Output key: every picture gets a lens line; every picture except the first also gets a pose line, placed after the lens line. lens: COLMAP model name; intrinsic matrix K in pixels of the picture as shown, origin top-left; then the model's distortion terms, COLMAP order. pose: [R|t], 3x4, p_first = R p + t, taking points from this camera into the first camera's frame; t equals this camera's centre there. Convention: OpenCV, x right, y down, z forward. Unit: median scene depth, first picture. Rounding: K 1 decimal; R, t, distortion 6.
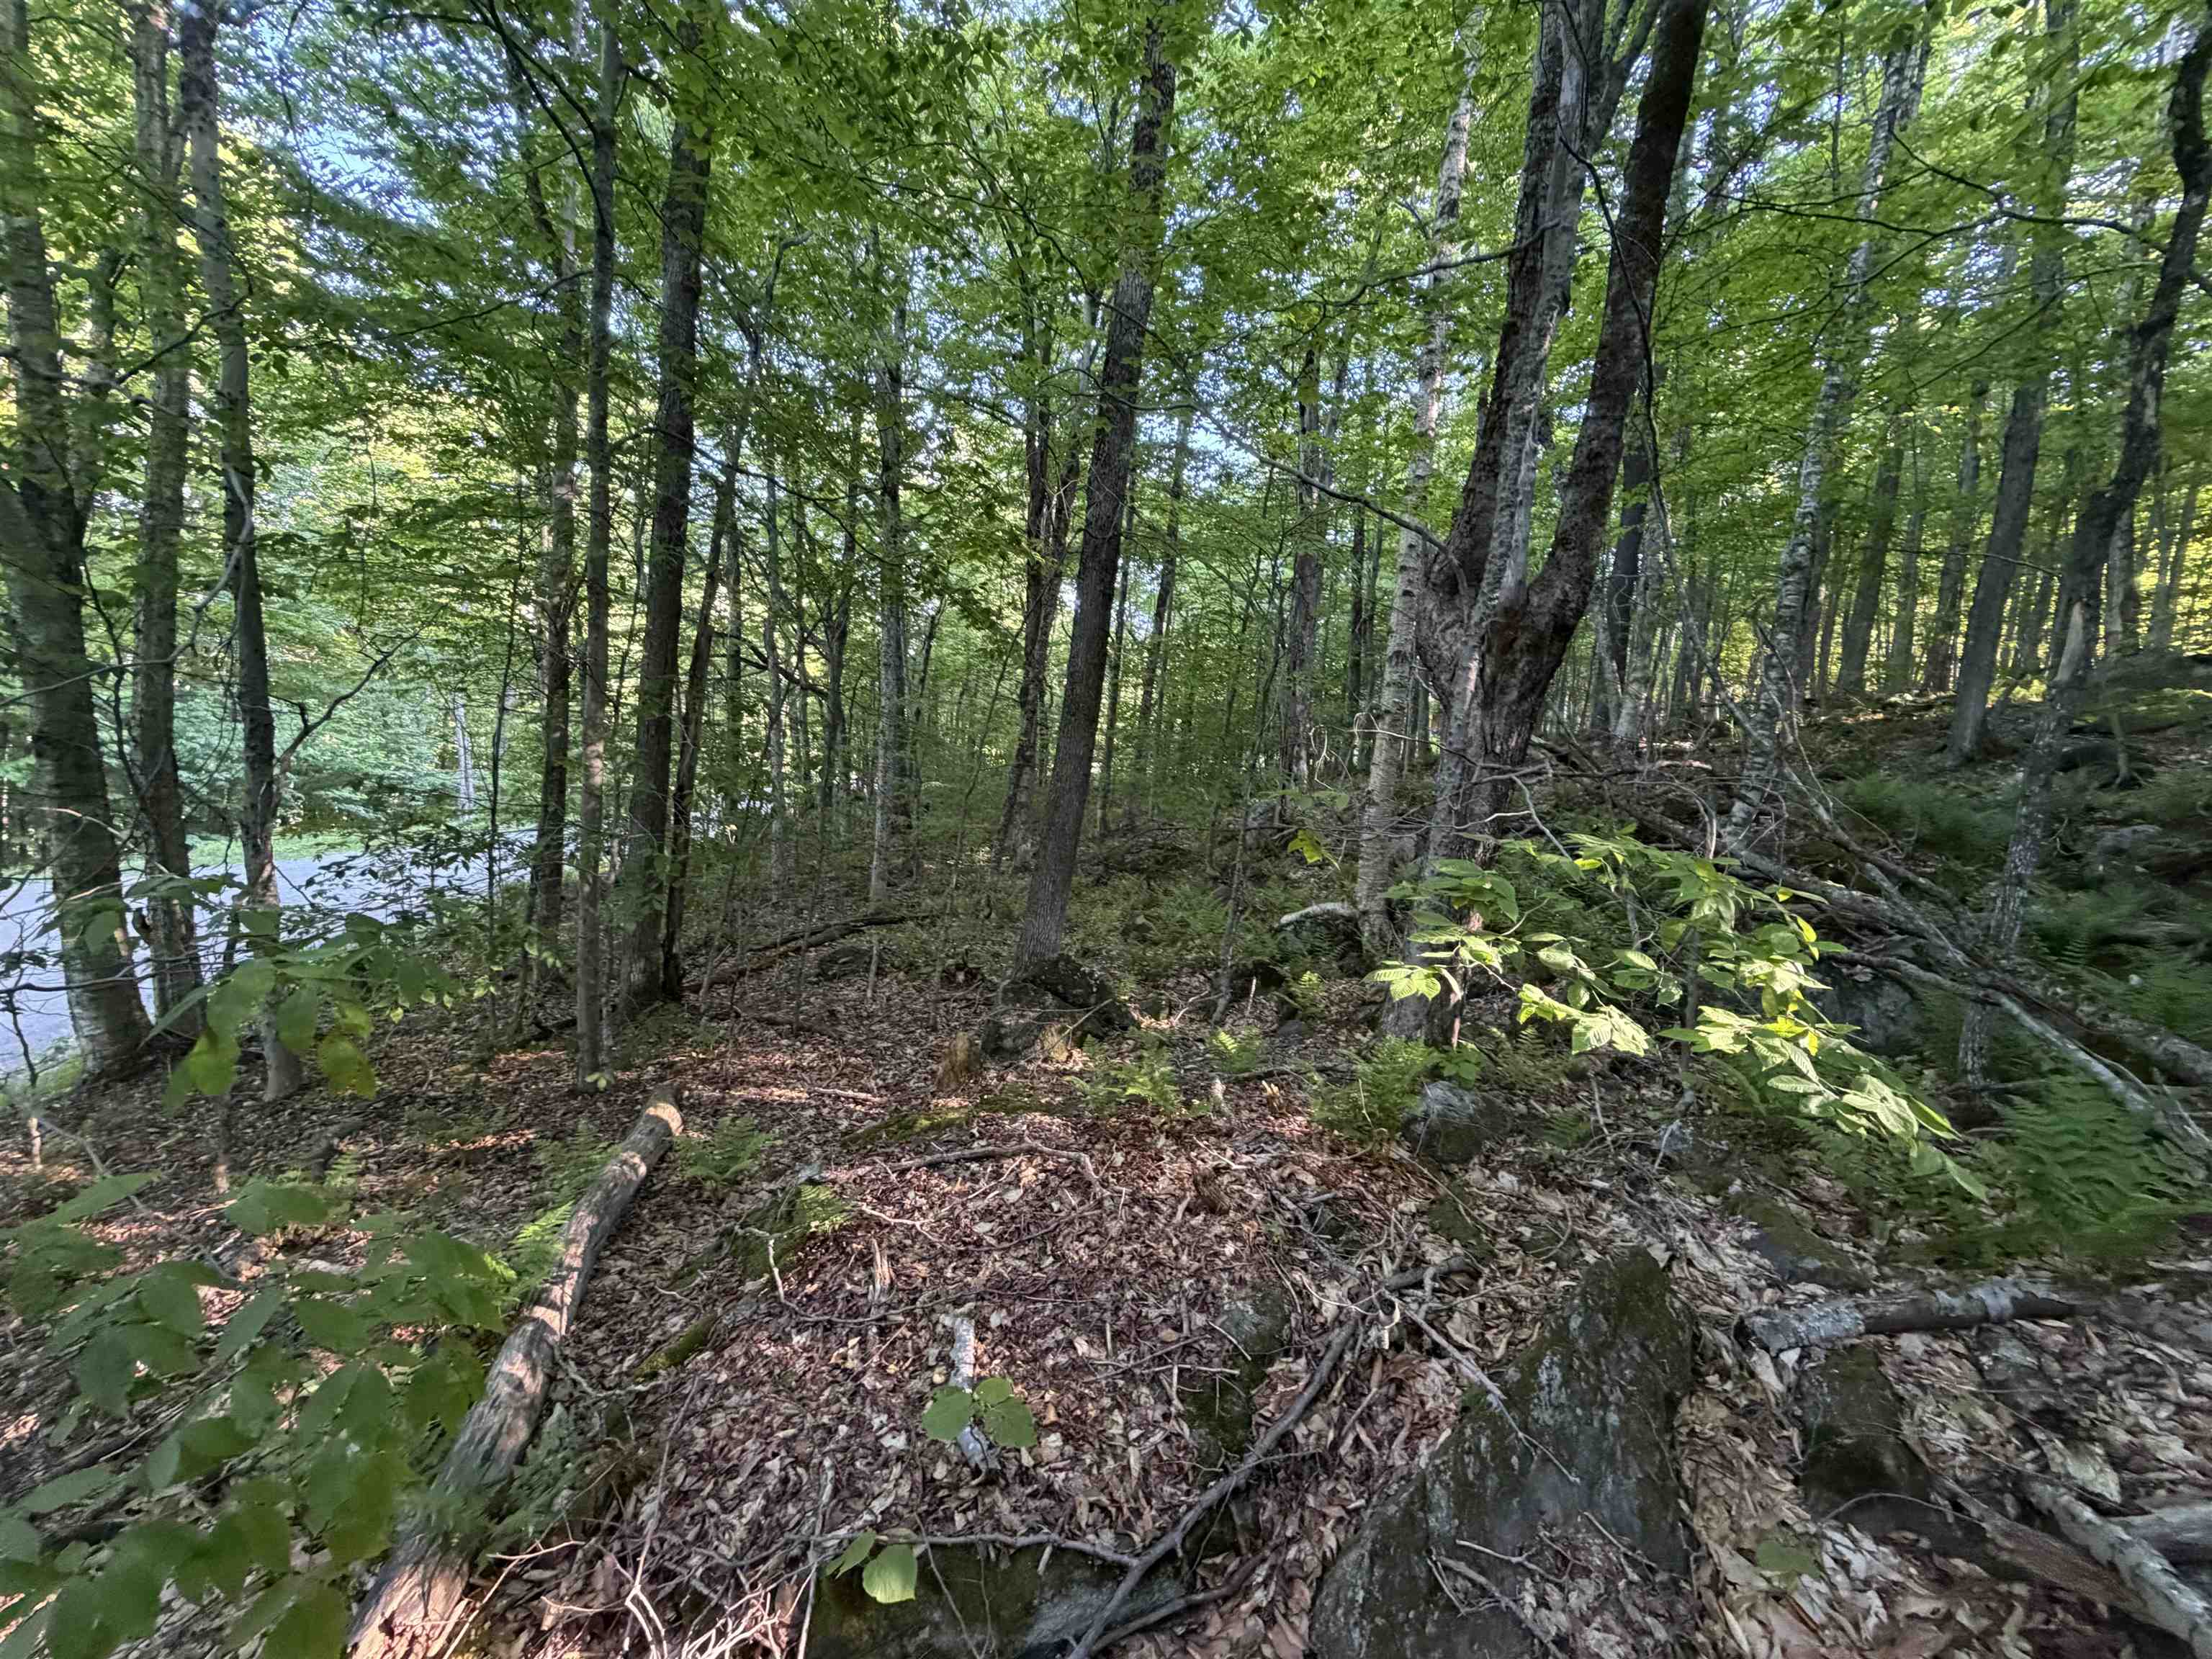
lens RADIAL K [[881.8, 0, 1096.4], [0, 881.8, 828.7], [0, 0, 1]] dist [-0.000071, 0.000504]
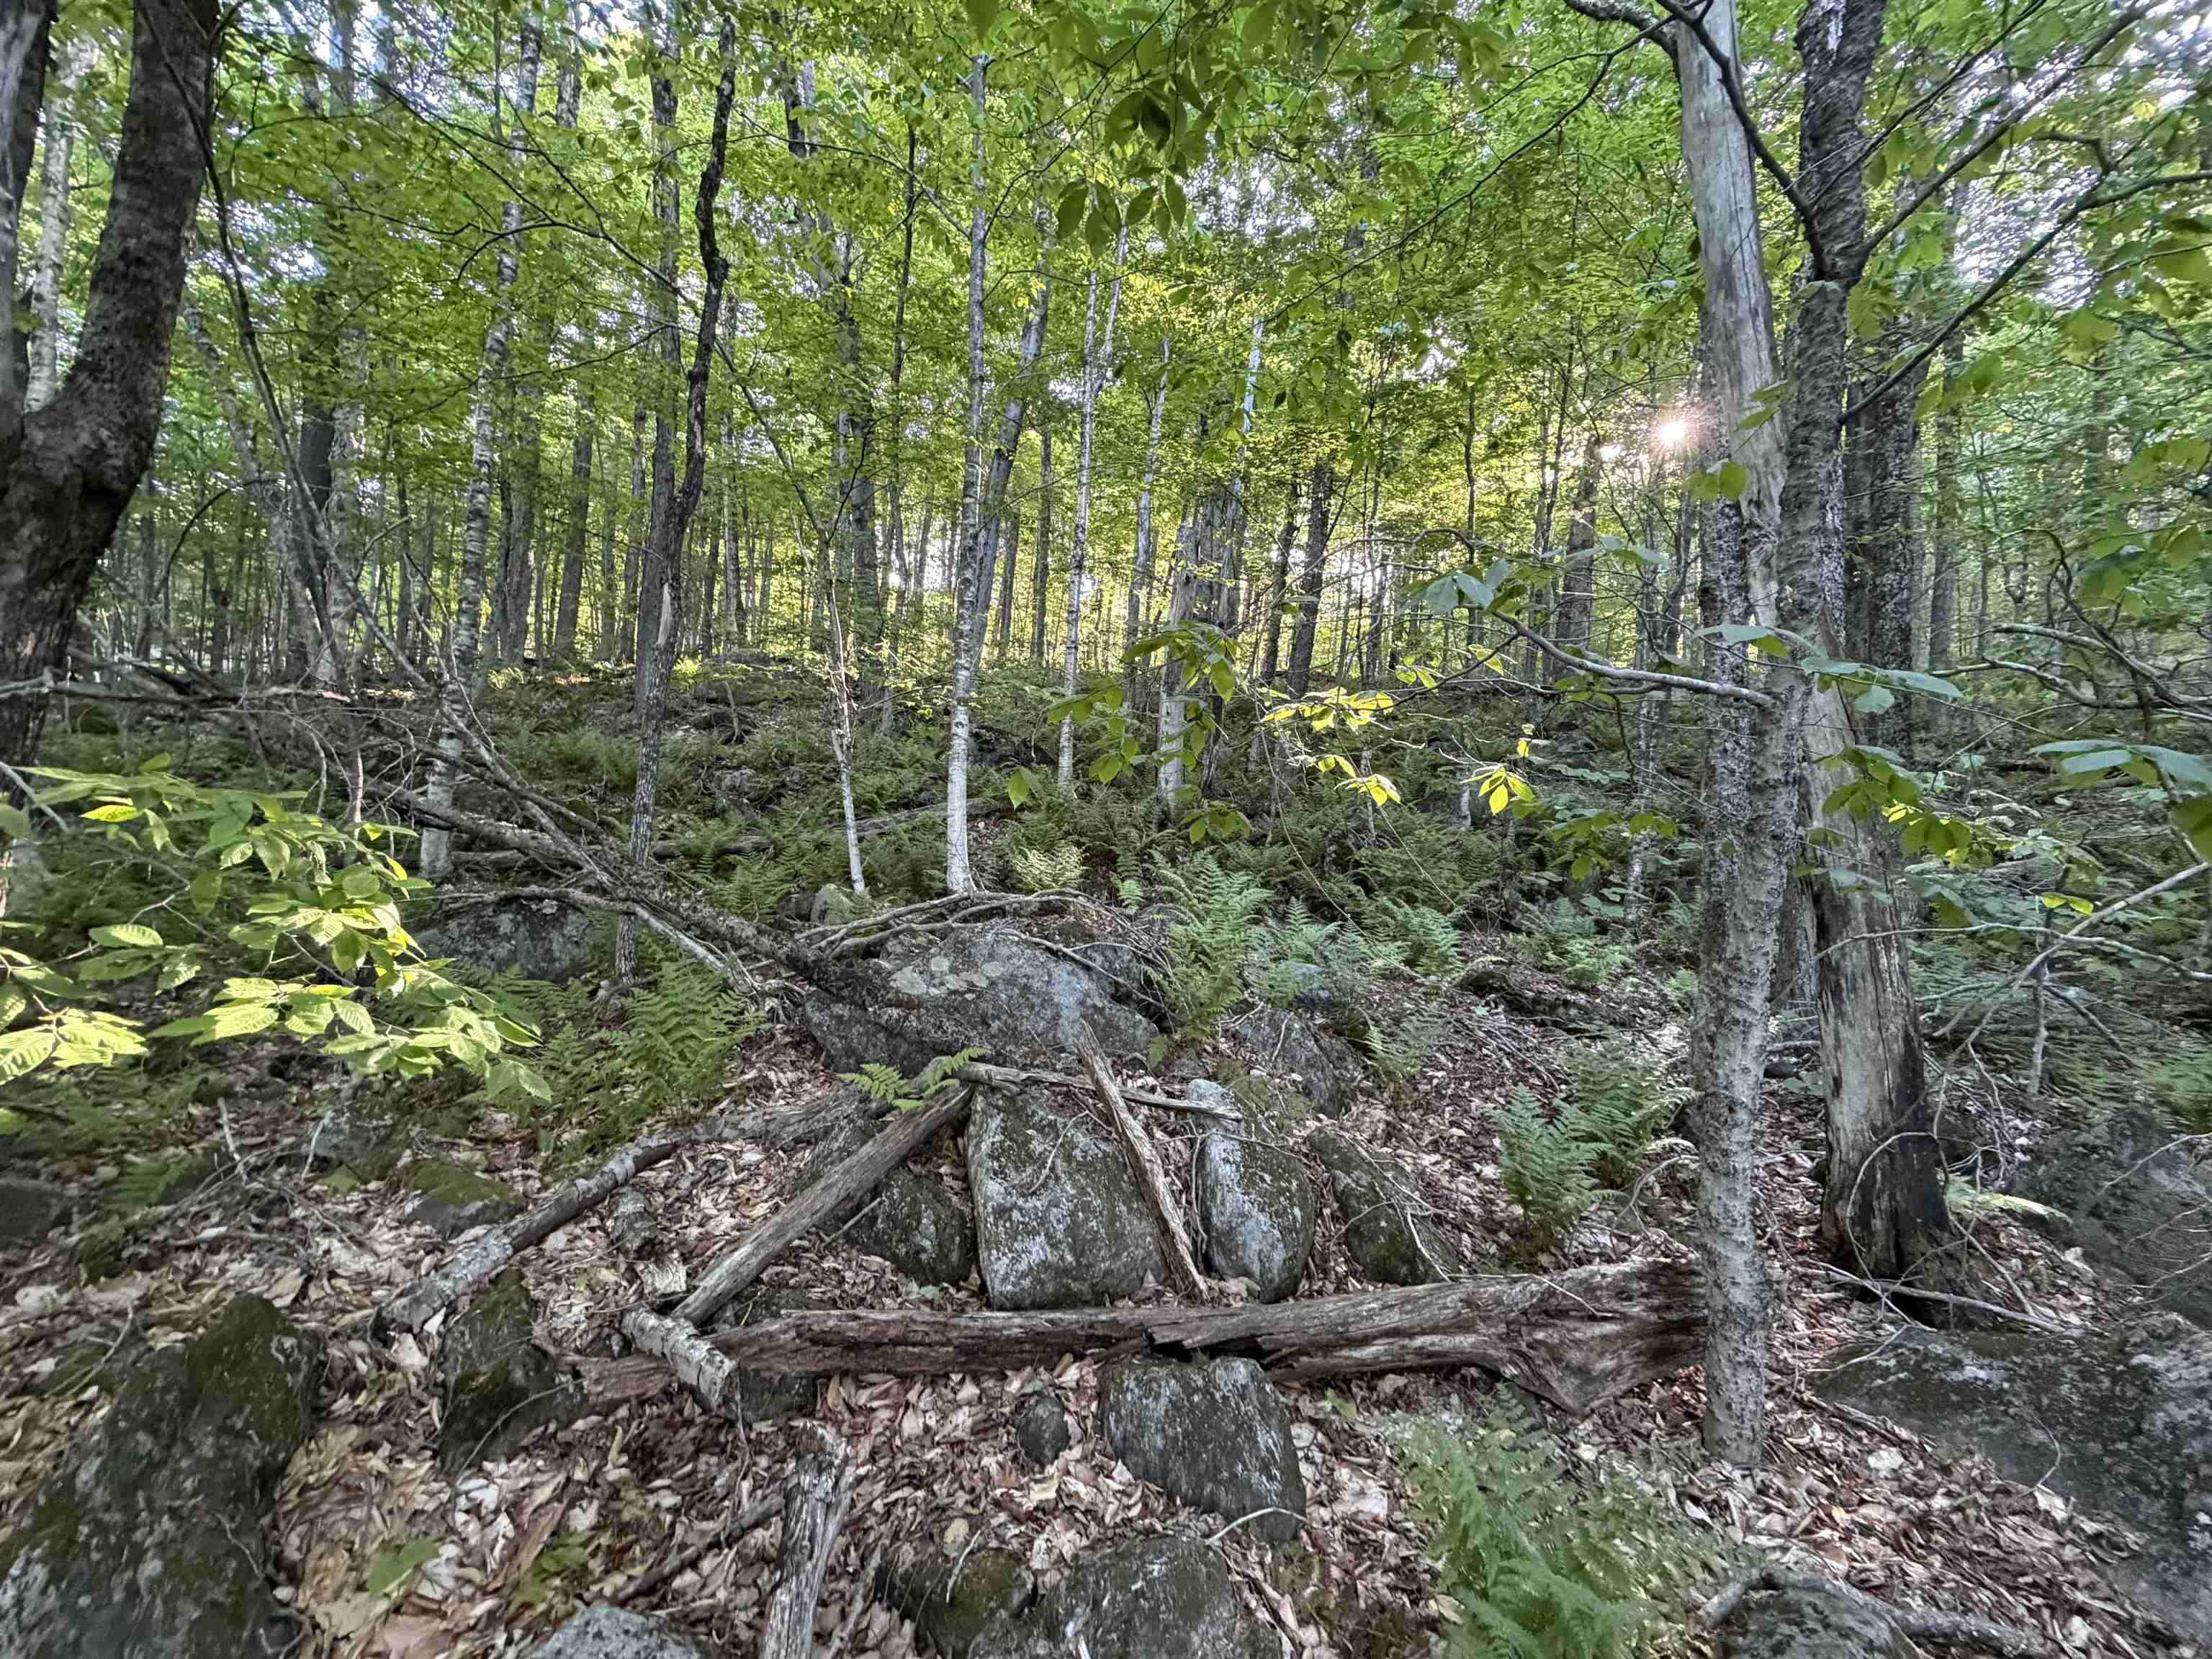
lens RADIAL K [[881.8, 0, 1096.4], [0, 881.8, 828.7], [0, 0, 1]] dist [-0.000071, 0.000504]
pose [[0.339151, -0.078677, 0.937436, 0.165673], [0.035837, 0.996854, 0.070698, 0.030661], [-0.940049, 0.009617, 0.340903, 0.013479]]
